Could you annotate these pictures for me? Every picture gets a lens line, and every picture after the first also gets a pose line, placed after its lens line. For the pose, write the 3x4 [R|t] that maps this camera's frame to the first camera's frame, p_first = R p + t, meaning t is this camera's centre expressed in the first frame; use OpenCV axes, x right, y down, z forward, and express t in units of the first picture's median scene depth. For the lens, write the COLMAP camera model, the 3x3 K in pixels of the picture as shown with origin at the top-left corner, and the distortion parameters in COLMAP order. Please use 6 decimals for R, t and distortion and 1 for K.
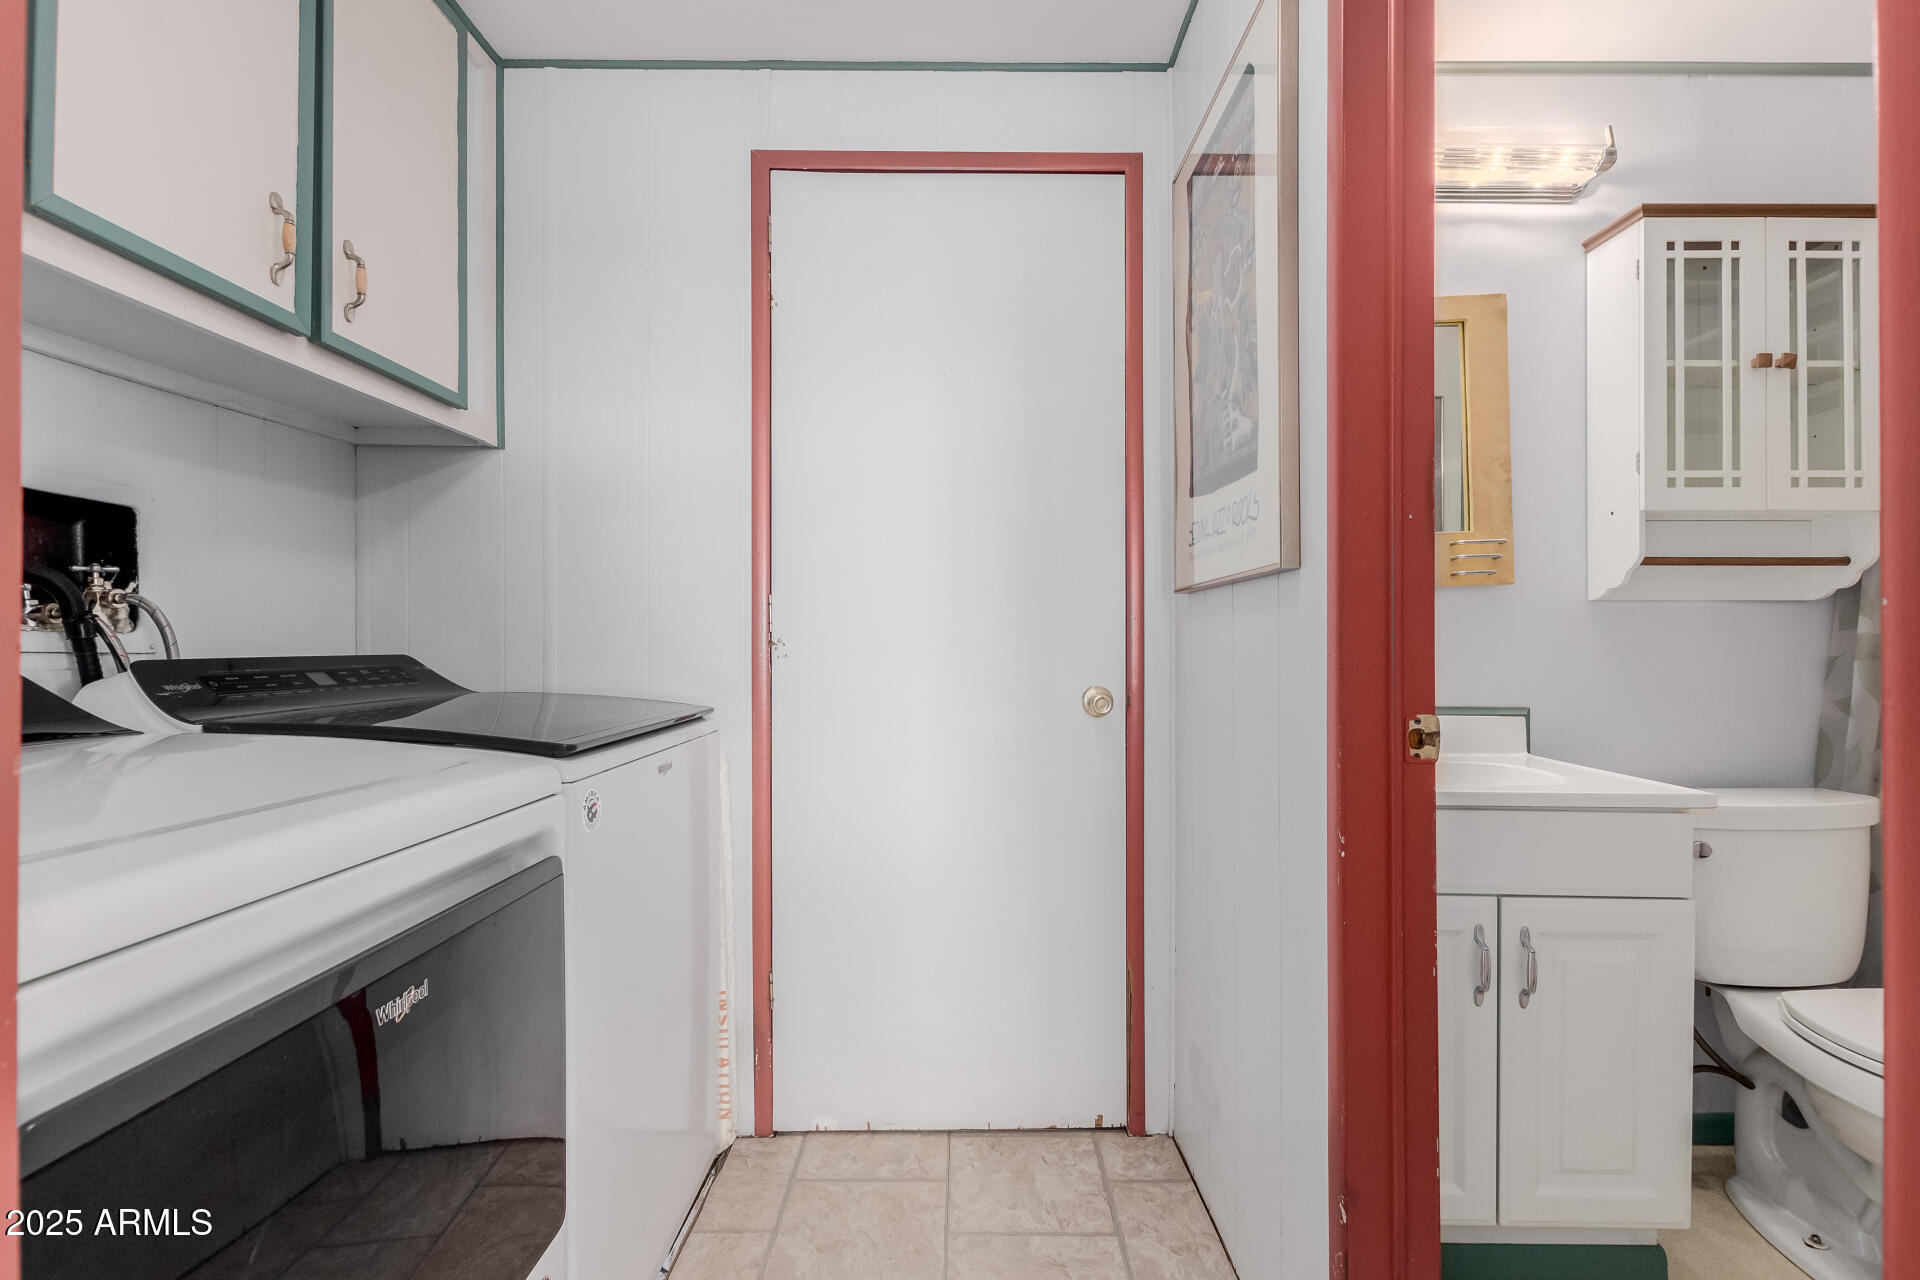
lens RADIAL K [[886.9, 0, 960.0], [0, 886.9, 640.0], [0, 0, 1]] dist [0.029276, -0.015775]
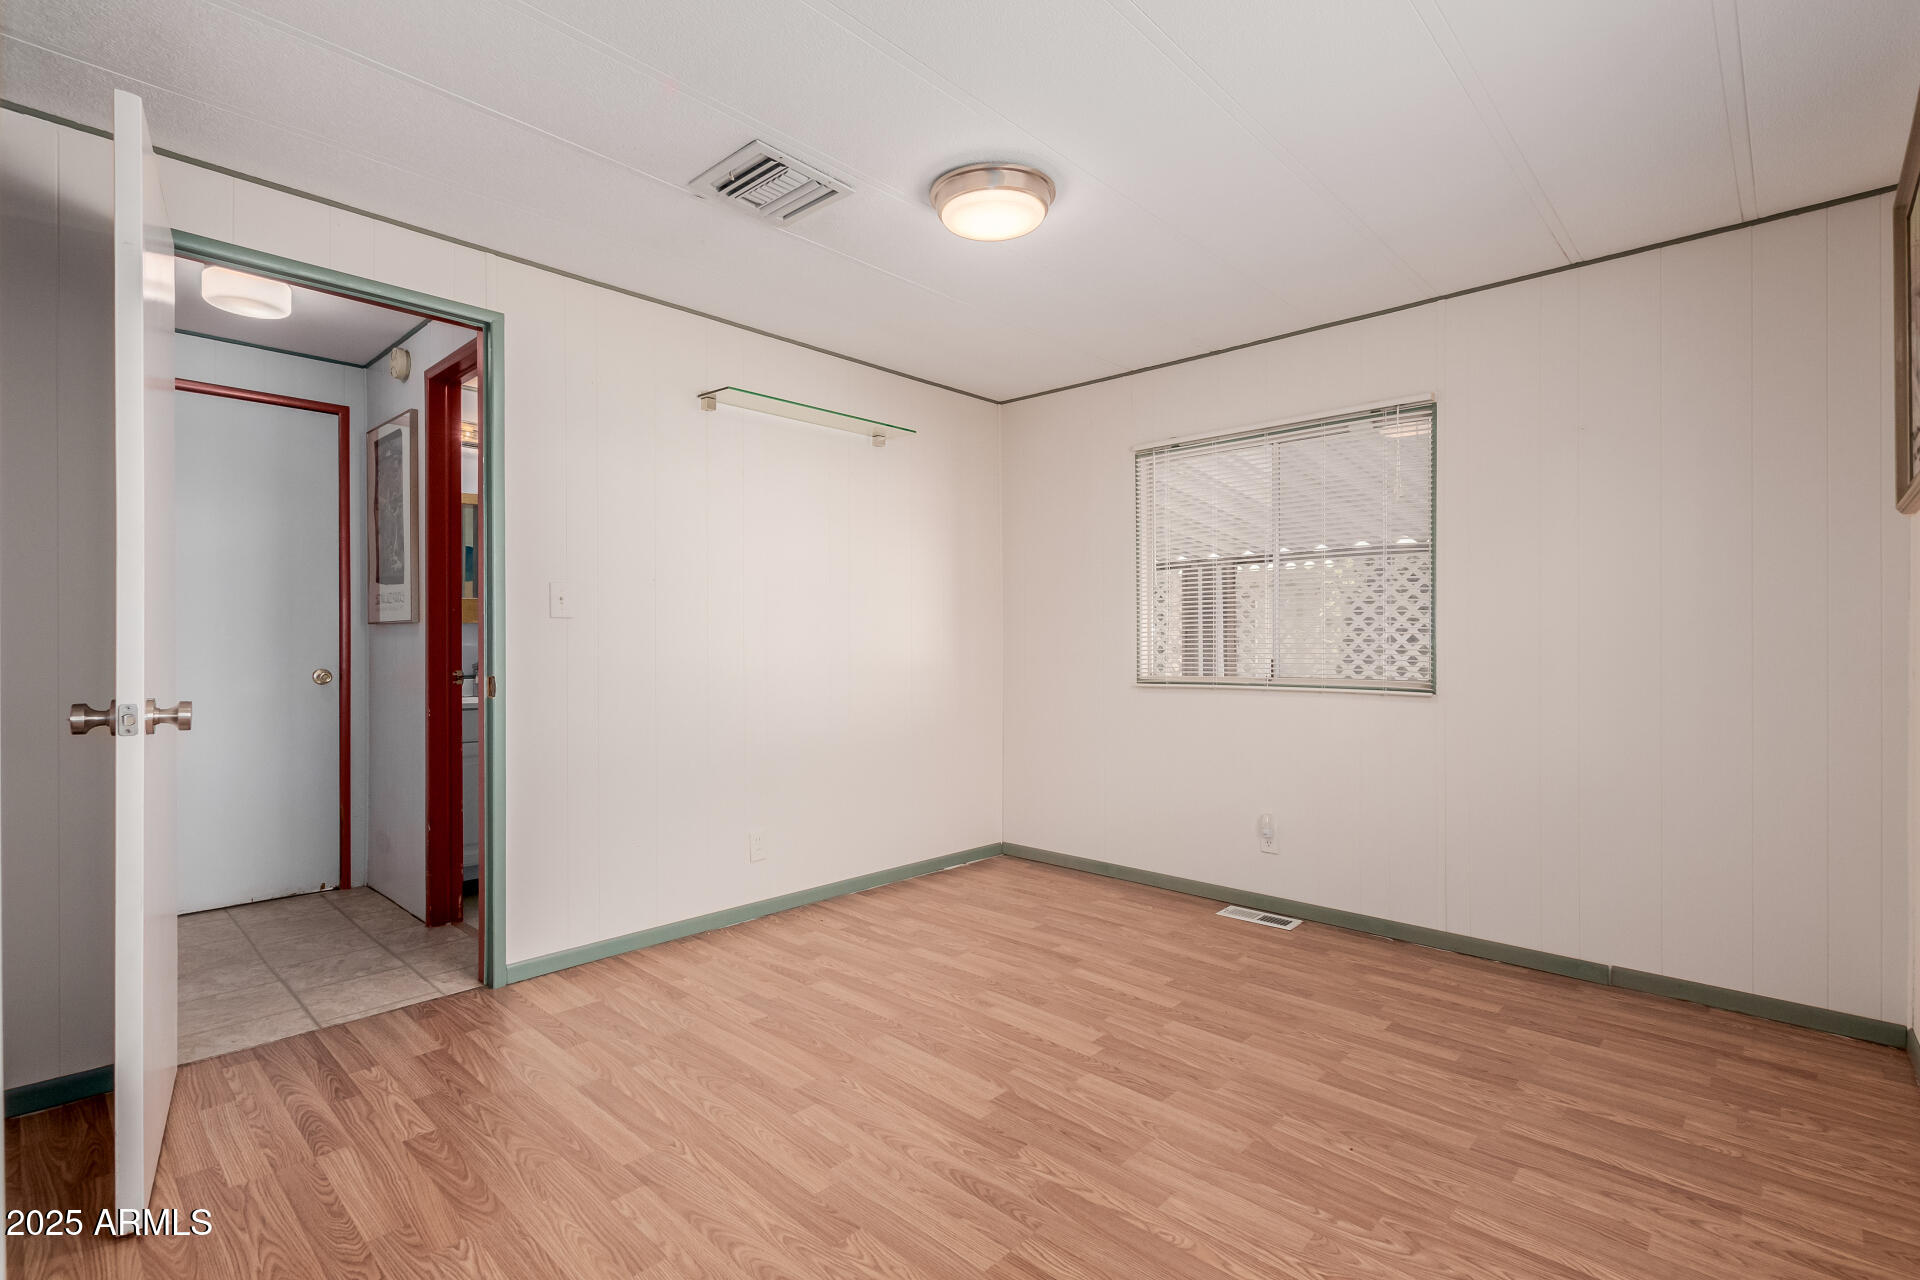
lens RADIAL K [[875.3, 0, 962.0], [0, 875.3, 641.8], [0, 0, 1]] dist [0.005071, -0.000888]
pose [[0.676885, 0.000282, 0.736088, -0.628221], [-0.003007, 0.999993, 0.002383, -0.035412], [-0.736082, -0.003826, 0.676881, -2.695962]]
